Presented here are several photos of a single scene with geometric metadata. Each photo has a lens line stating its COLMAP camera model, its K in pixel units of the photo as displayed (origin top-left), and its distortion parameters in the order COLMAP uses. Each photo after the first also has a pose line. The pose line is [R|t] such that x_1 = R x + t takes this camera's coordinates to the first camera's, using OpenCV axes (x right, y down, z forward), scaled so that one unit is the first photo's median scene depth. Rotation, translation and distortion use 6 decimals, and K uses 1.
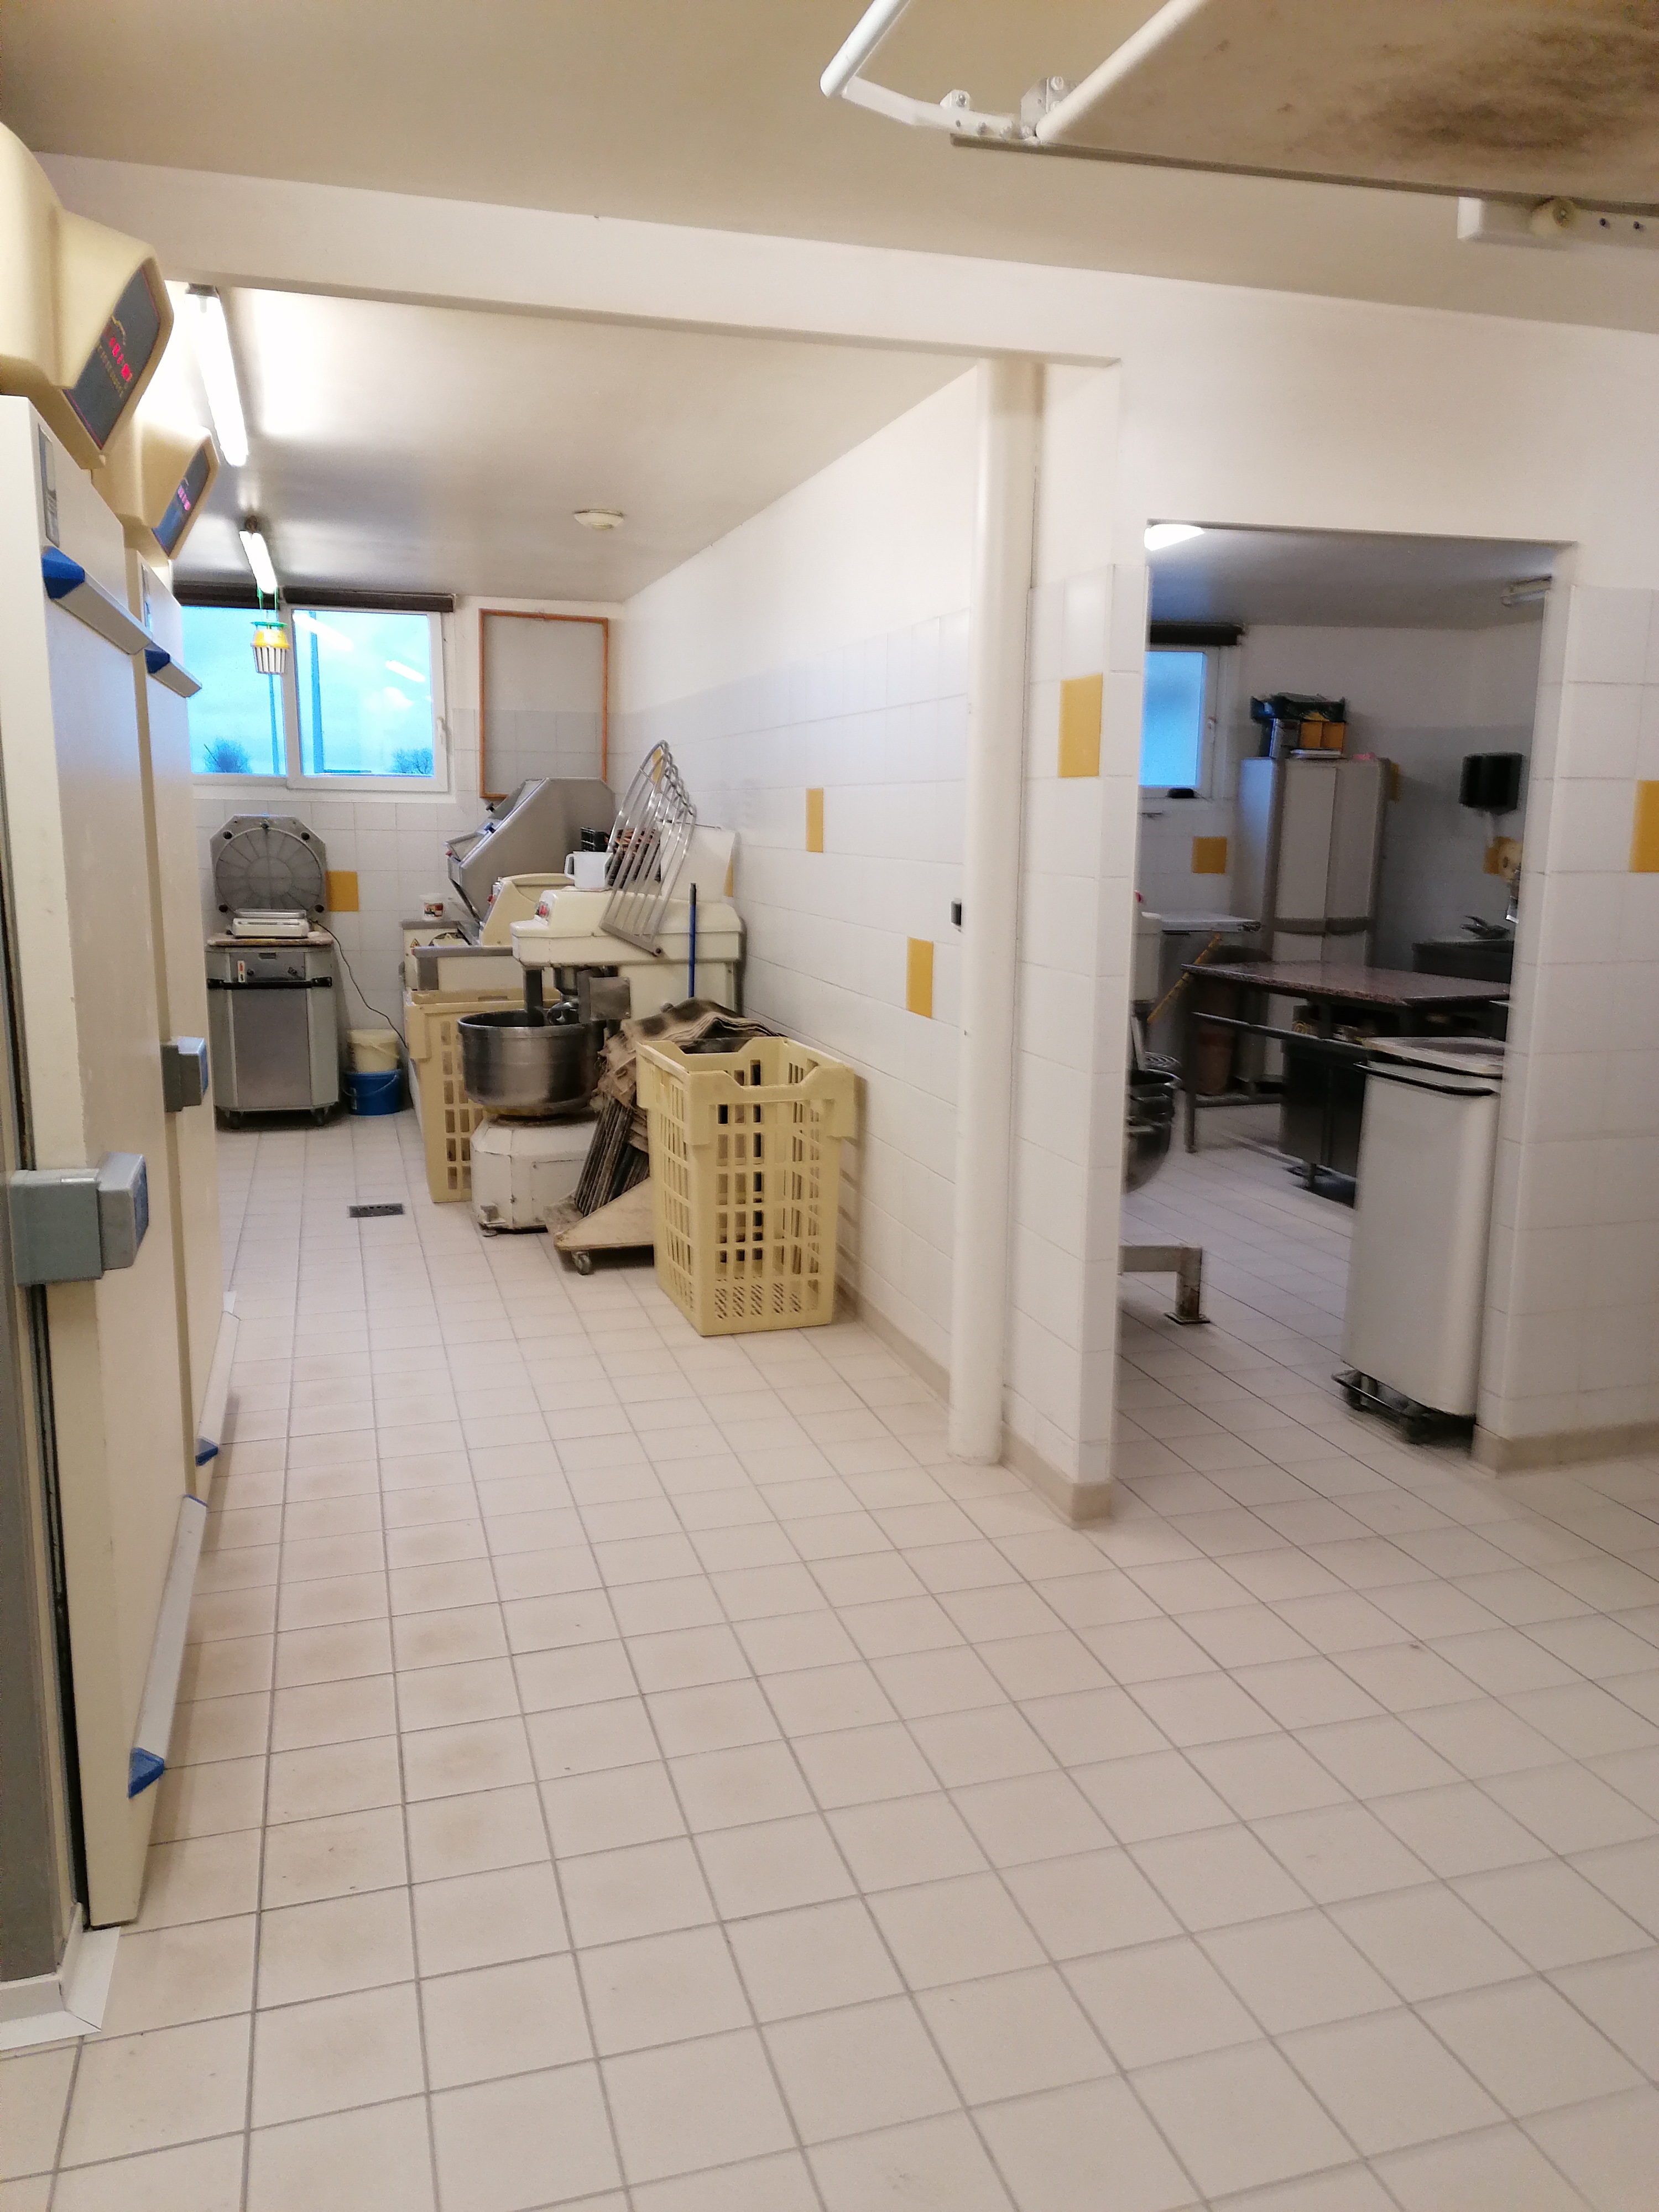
lens RADIAL K [[1656.6, 0, 820.0], [0, 1656.6, 1106.2], [0, 0, 1]] dist [0.081851, -0.000098]
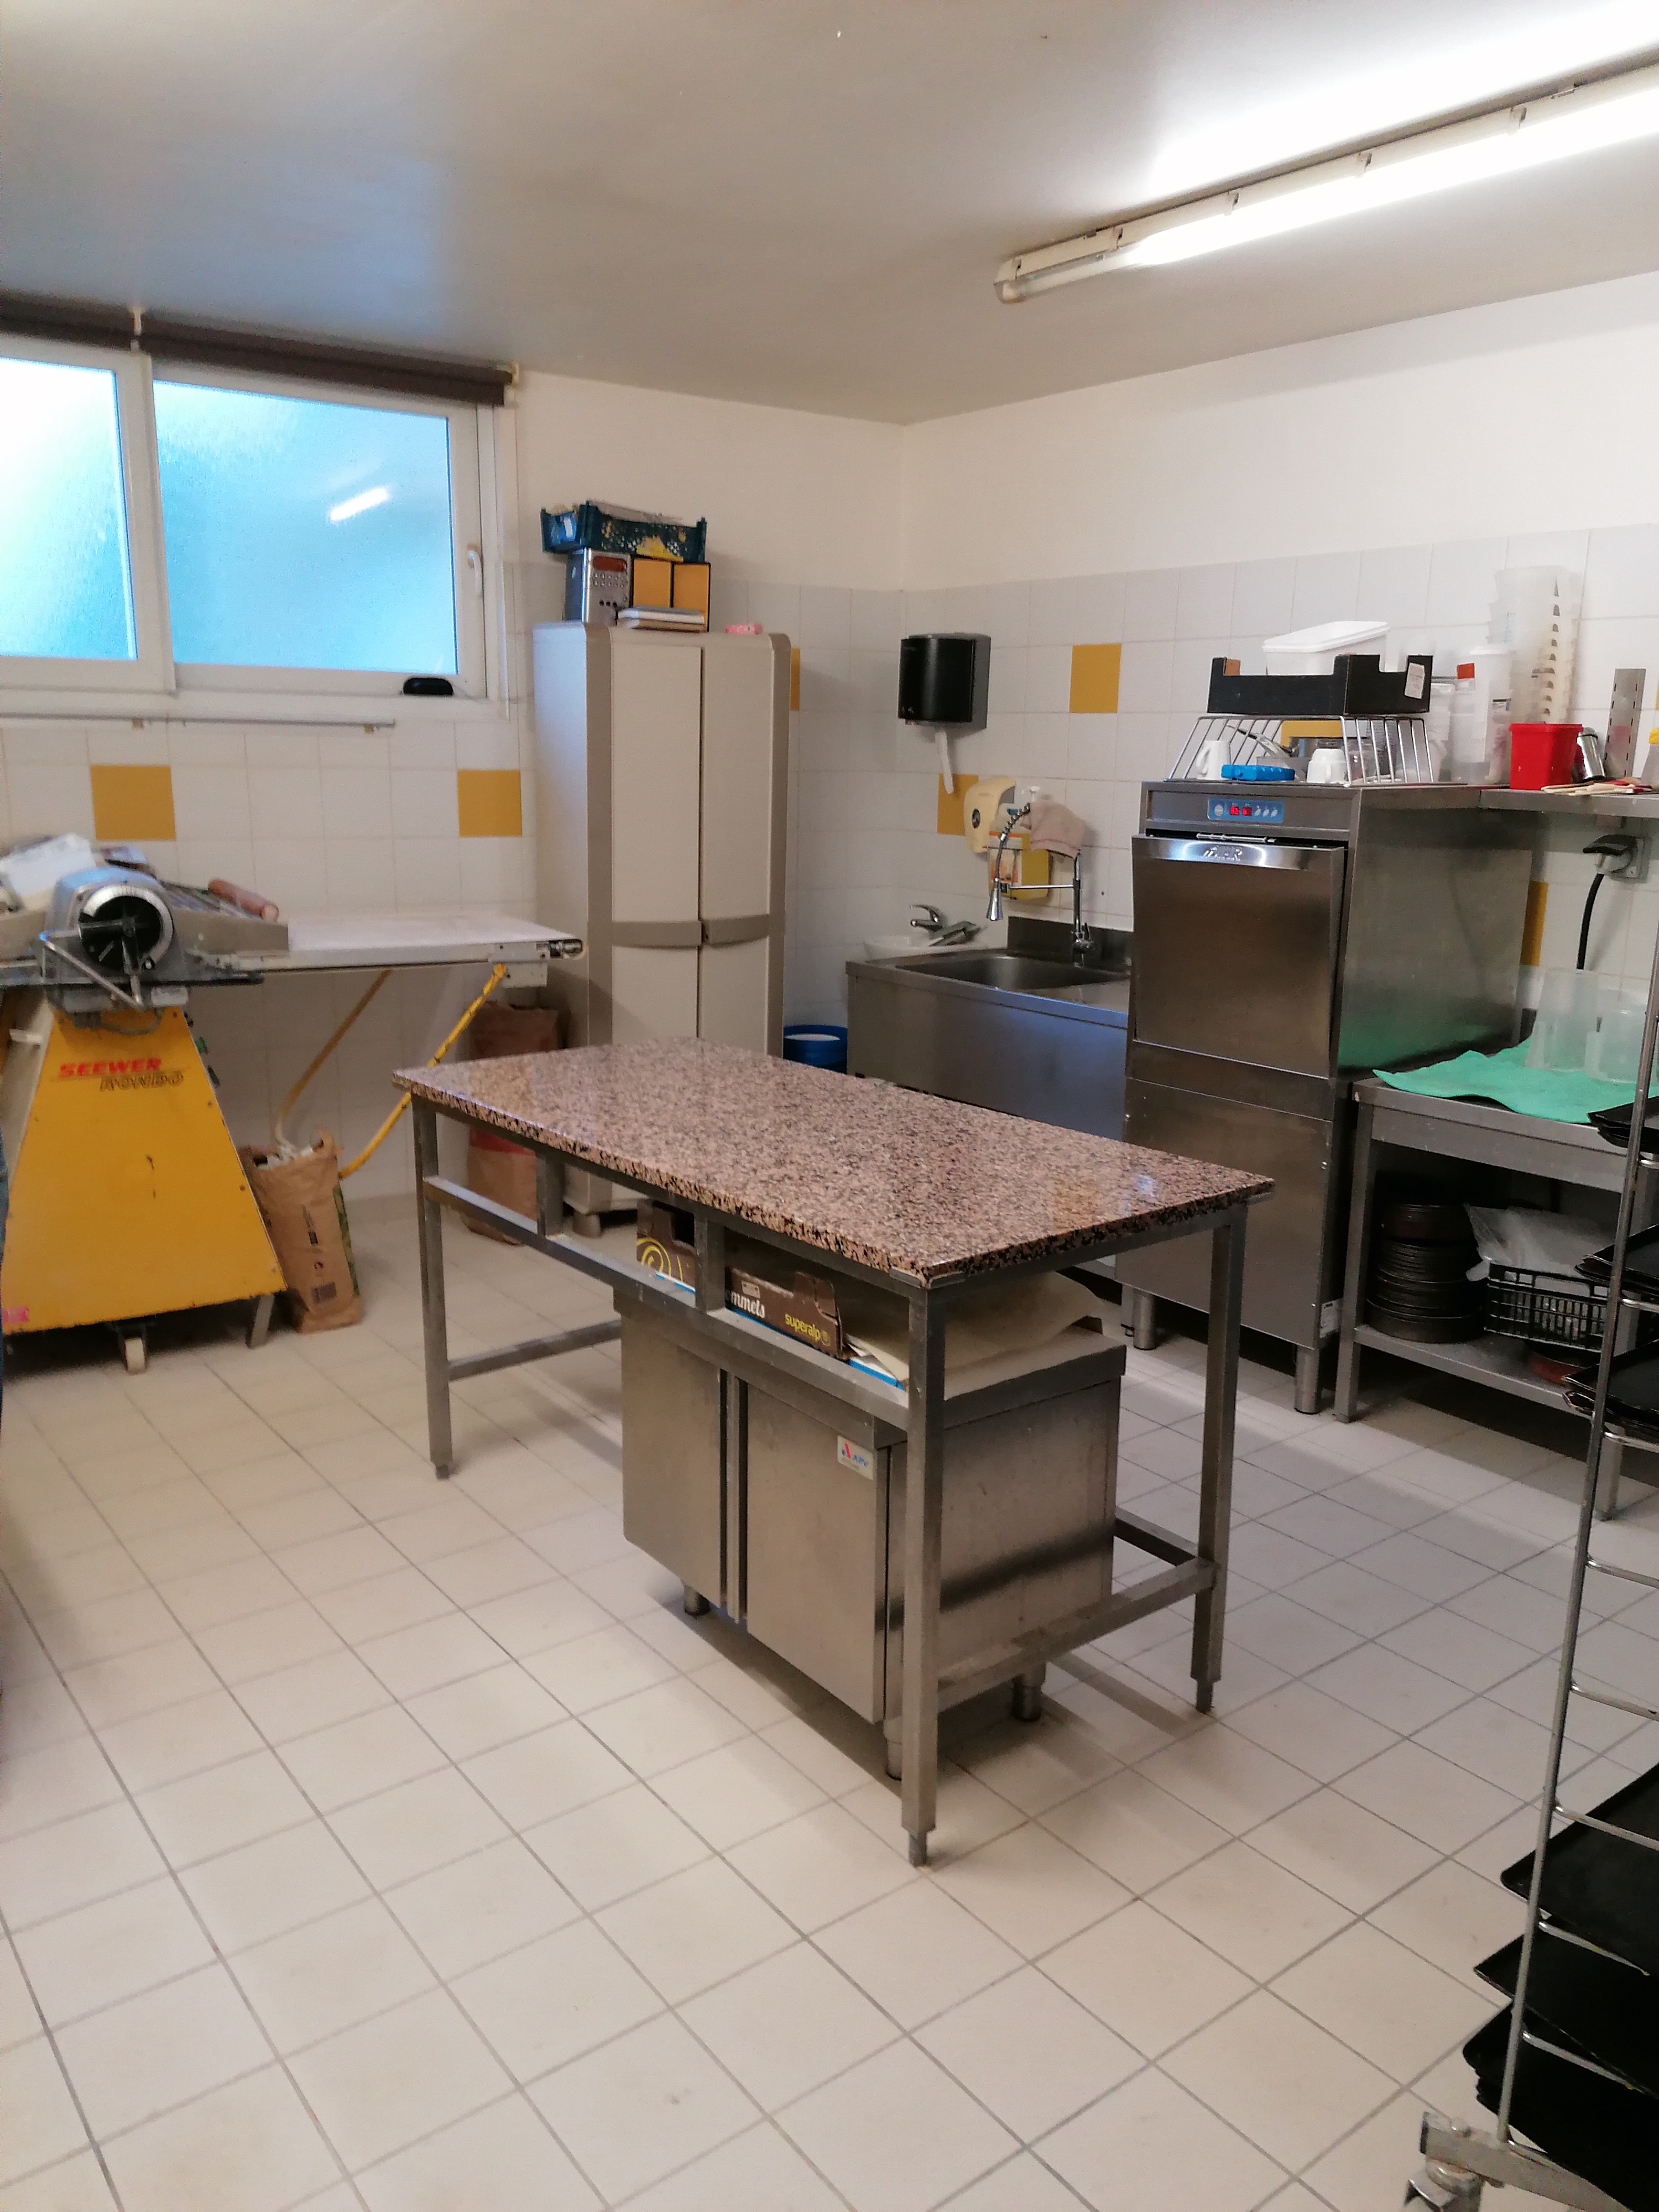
lens RADIAL K [[1656.6, 0, 820.0], [0, 1656.6, 1106.2], [0, 0, 1]] dist [0.081851, -0.000098]
pose [[0.934397, -0.071391, 0.349008, 0.141229], [0.051924, 0.996544, 0.064830, -0.083257], [-0.352430, -0.042456, 0.934875, 0.458742]]
